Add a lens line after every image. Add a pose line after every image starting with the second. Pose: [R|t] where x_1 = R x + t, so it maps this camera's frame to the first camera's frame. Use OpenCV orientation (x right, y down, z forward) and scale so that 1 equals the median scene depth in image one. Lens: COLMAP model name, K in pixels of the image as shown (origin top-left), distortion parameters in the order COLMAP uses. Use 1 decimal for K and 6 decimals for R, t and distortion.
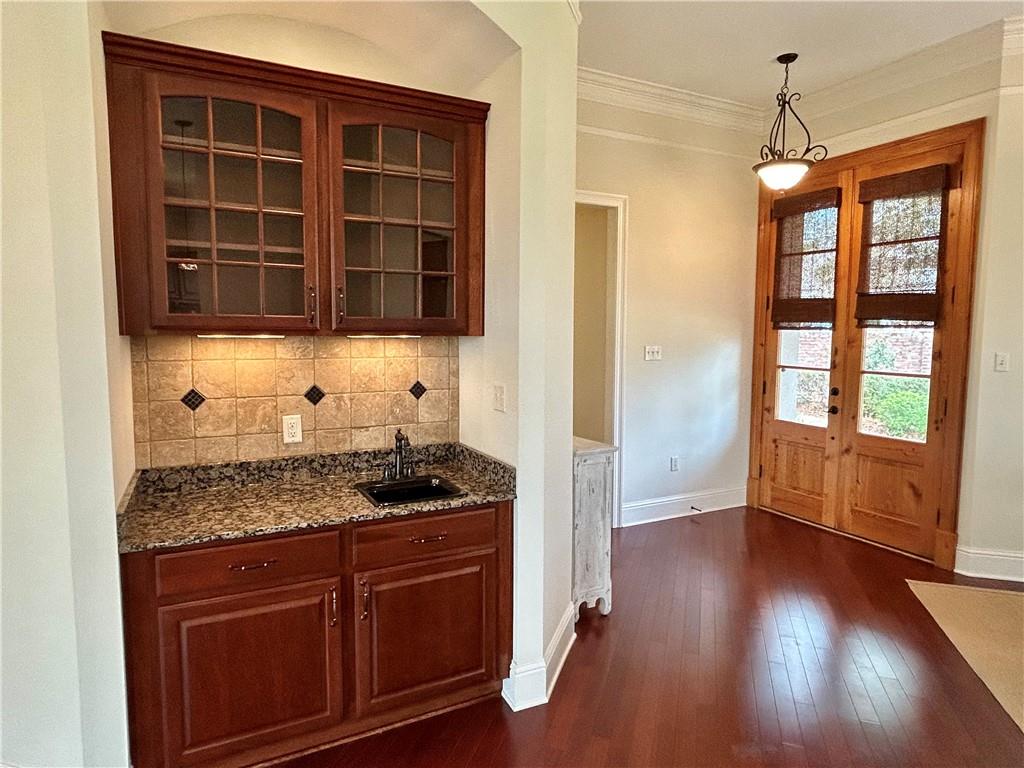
lens RADIAL K [[629.3, 0, 512.0], [0, 629.3, 384.0], [0, 0, 1]] dist [0.003578, 0.000543]
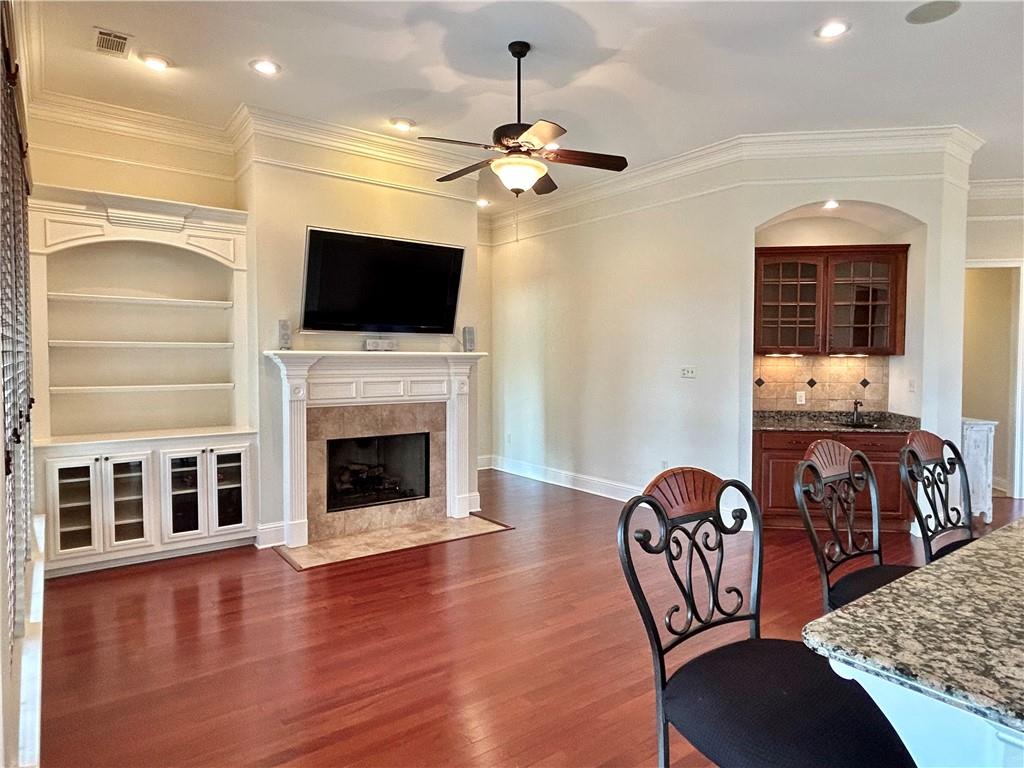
lens RADIAL K [[629.3, 0, 512.0], [0, 629.3, 384.0], [0, 0, 1]] dist [0.003578, 0.000543]
pose [[0.819275, 0.018393, -0.573106, 0.083665], [-0.047220, 0.998255, -0.035465, 0.145359], [0.571454, 0.056118, 0.818713, -1.354266]]
